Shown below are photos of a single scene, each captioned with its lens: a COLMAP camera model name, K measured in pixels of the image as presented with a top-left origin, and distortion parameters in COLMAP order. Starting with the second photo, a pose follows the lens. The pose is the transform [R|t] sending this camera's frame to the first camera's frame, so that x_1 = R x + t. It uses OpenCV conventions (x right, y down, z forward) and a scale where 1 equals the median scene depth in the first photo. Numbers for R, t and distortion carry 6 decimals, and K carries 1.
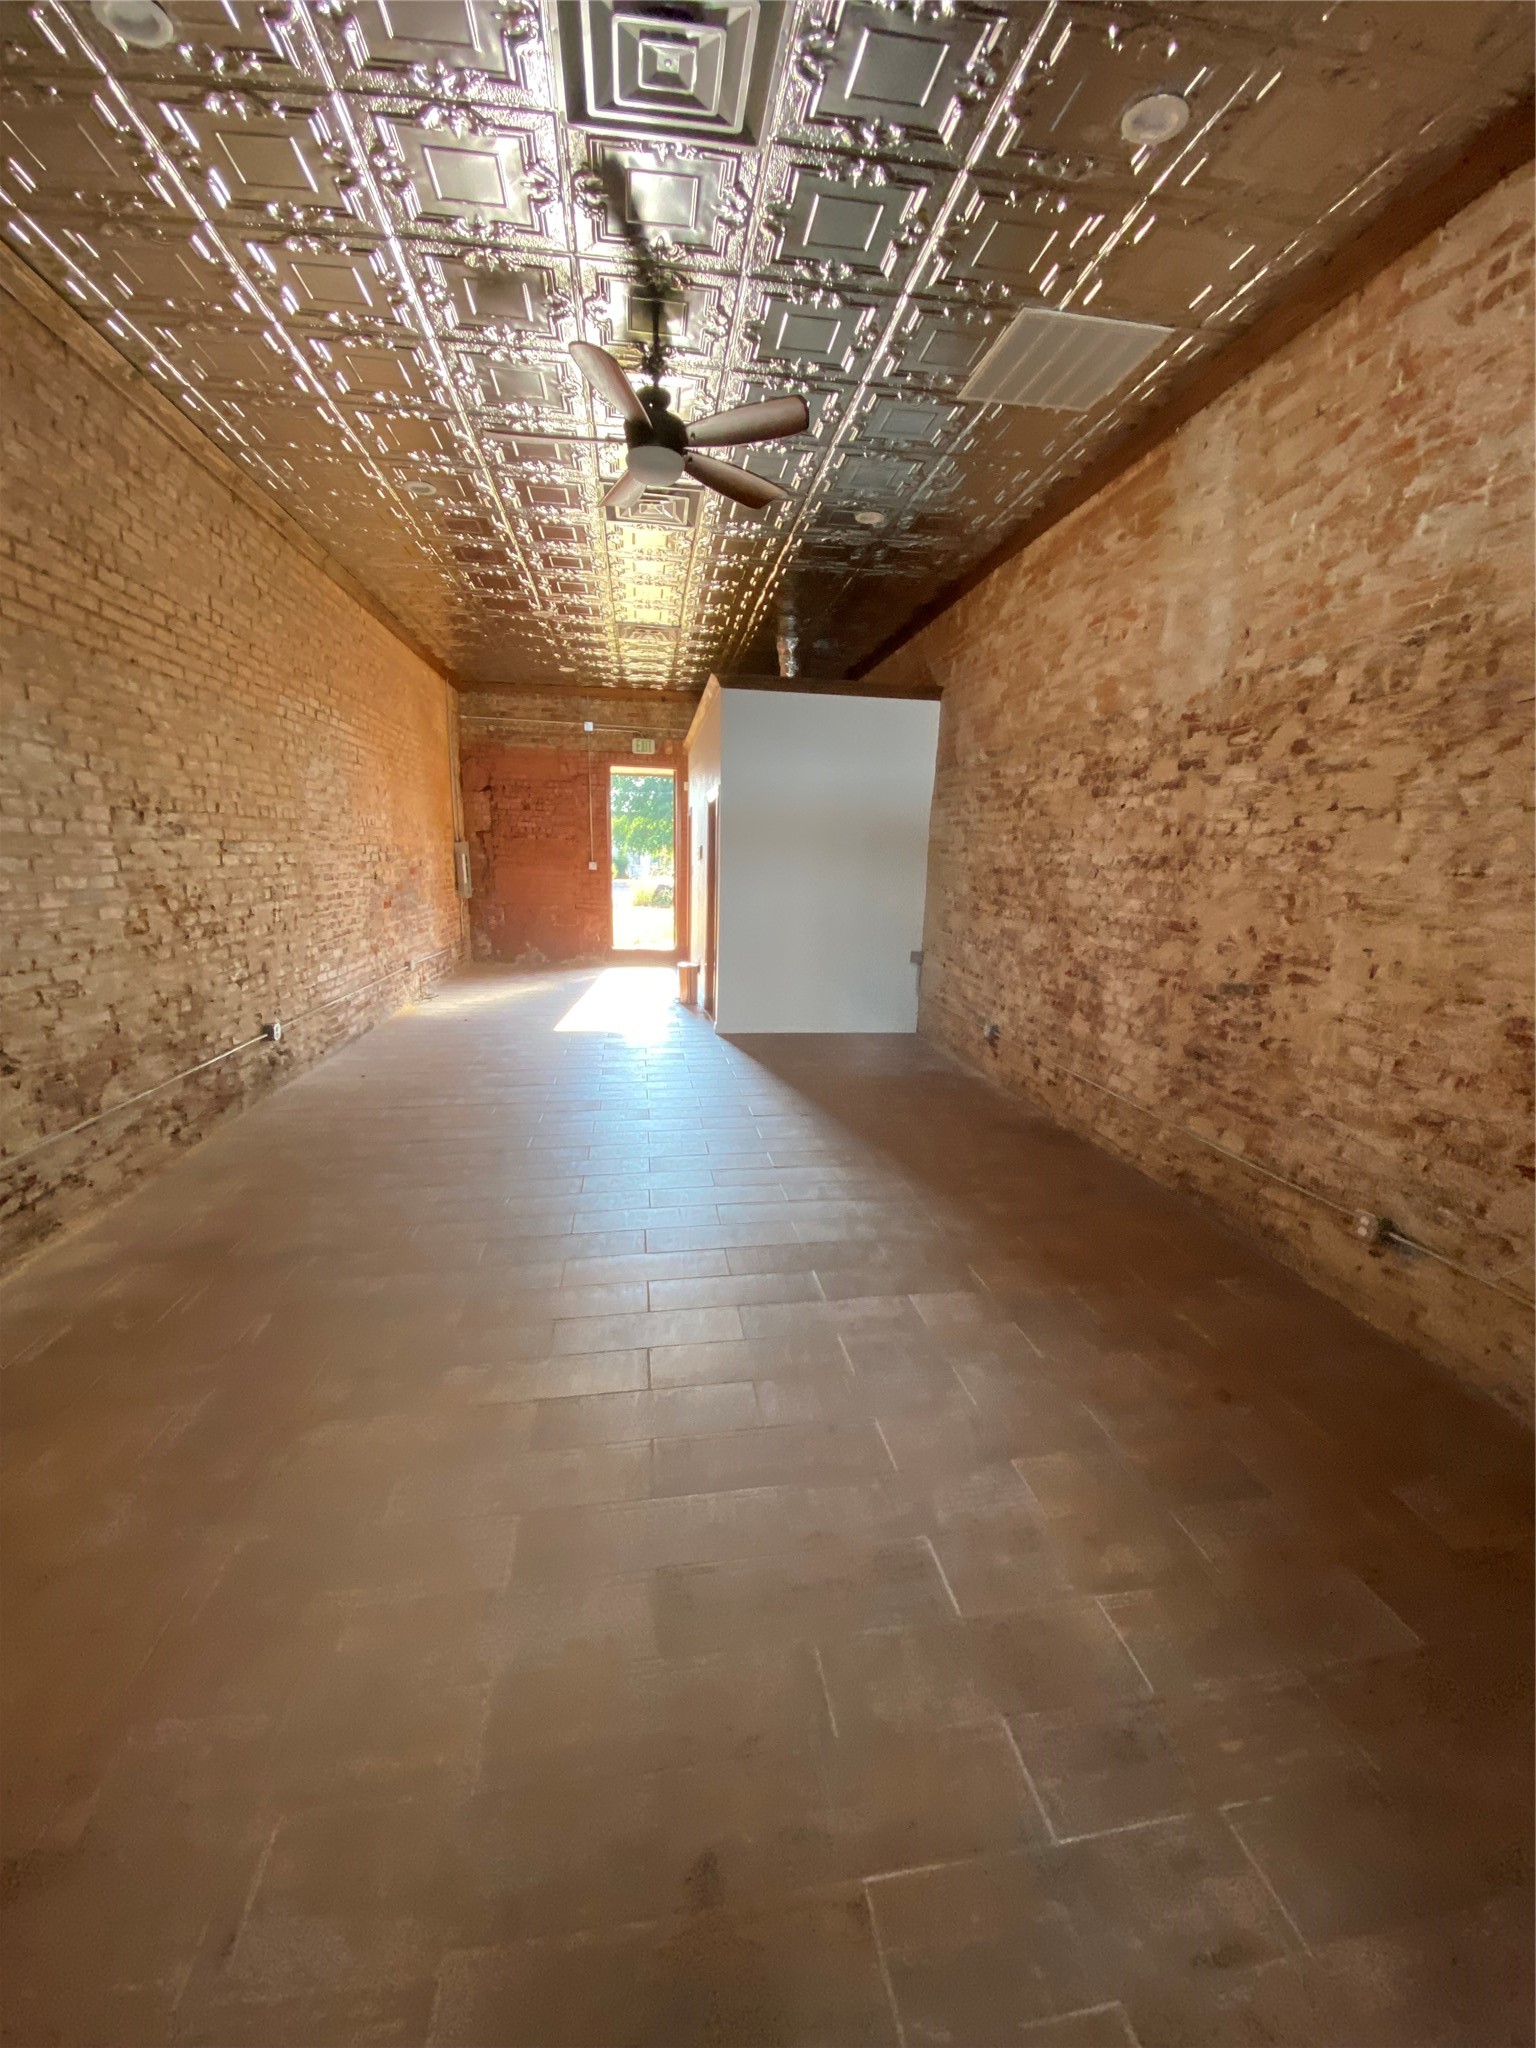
lens RADIAL K [[828.5, 0, 770.7], [0, 828.5, 1029.3], [0, 0, 1]] dist [0.013971, -0.018953]
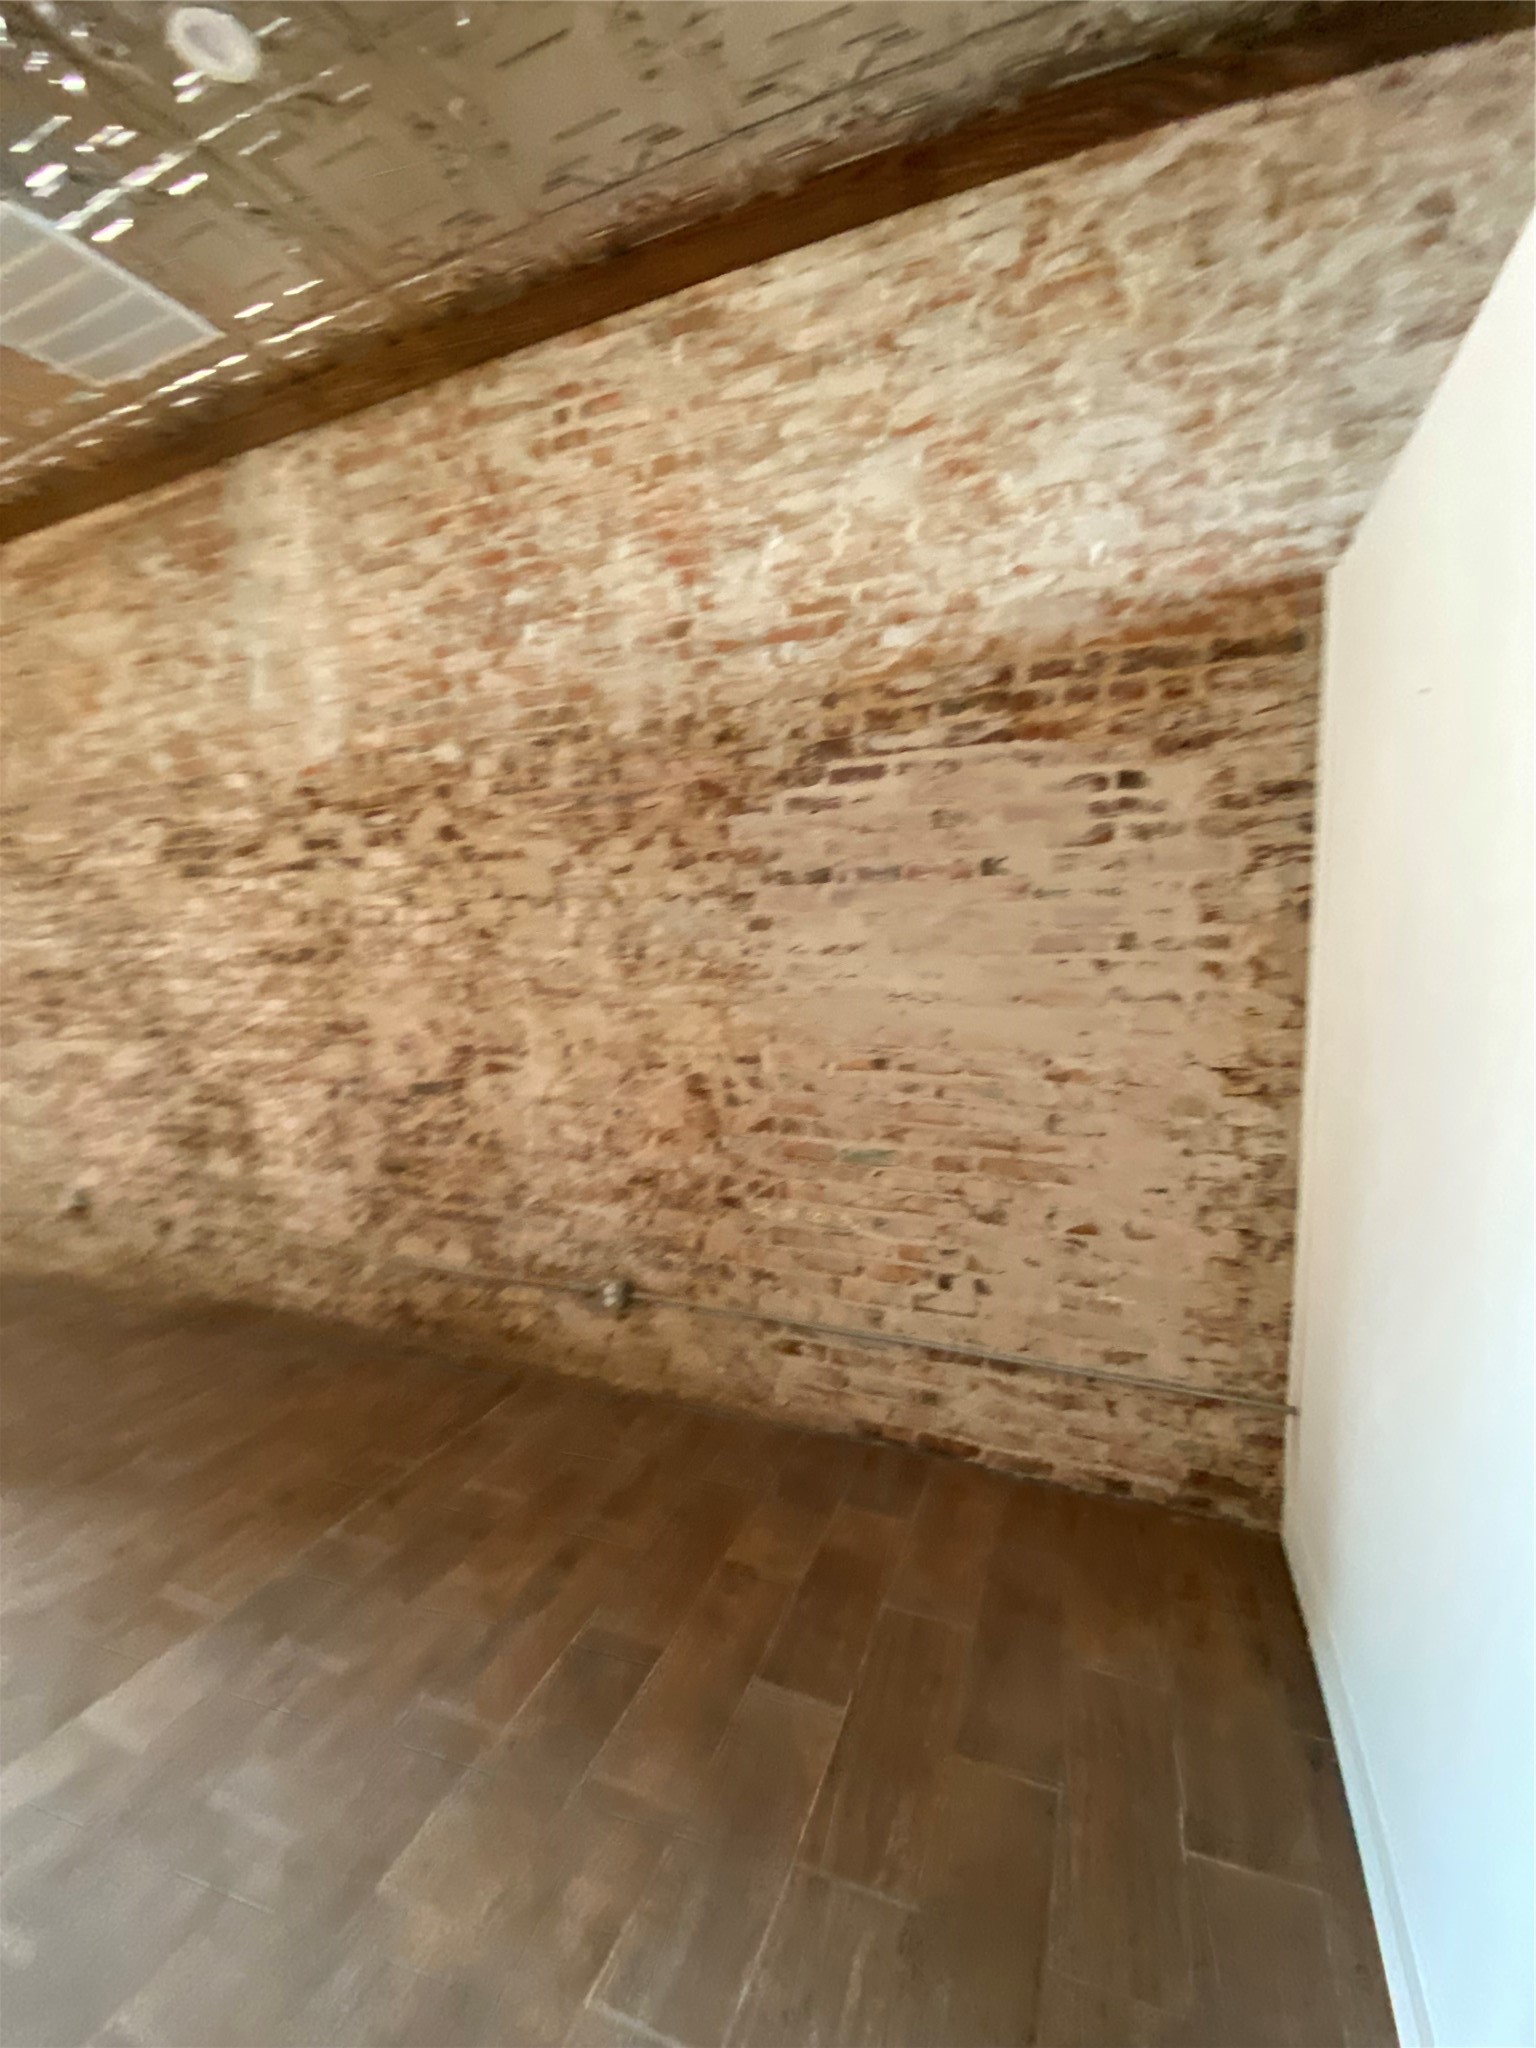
lens RADIAL K [[830.1, 0, 771.0], [0, 830.1, 1030.4], [0, 0, 1]] dist [0.022898, -0.019640]
pose [[0.523638, -0.108172, 0.845046, -0.007256], [0.198512, 0.980095, 0.002450, -0.026633], [-0.828491, 0.166469, 0.534688, 0.130665]]
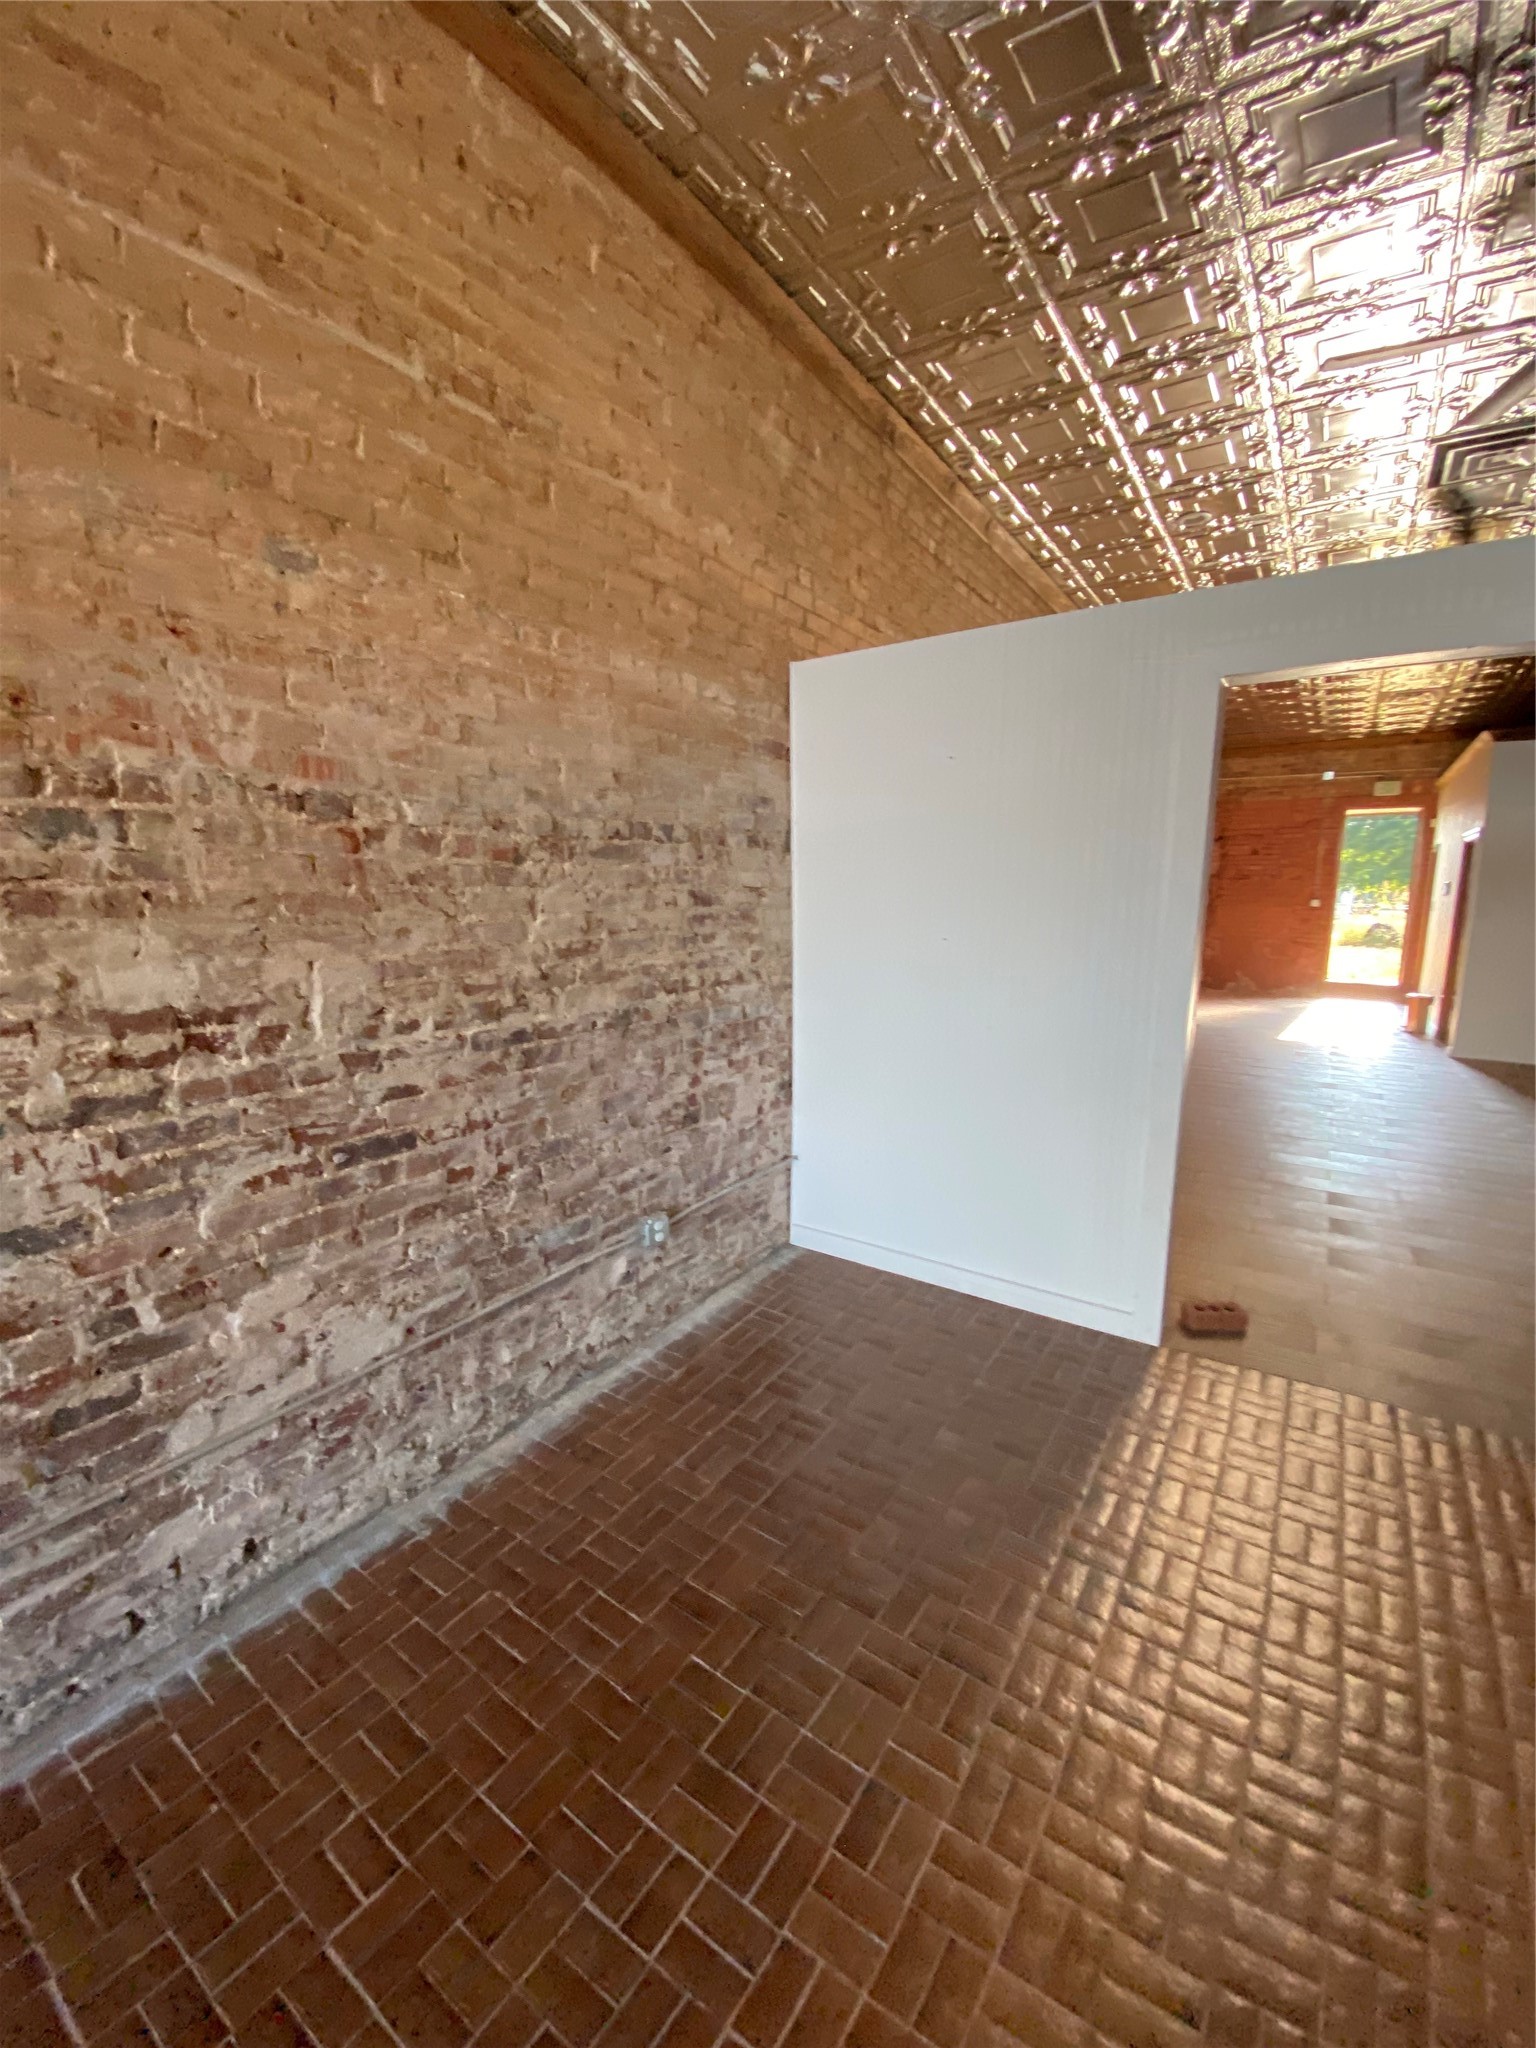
lens RADIAL K [[825.8, 0, 743.2], [0, 825.8, 1037.4], [0, 0, 1]] dist [-0.023800, -0.008752]
pose [[0.713256, 0.099261, -0.693839, 0.005446], [-0.125223, 0.992041, 0.013194, 0.118681], [0.689627, 0.077474, 0.720009, -0.566159]]
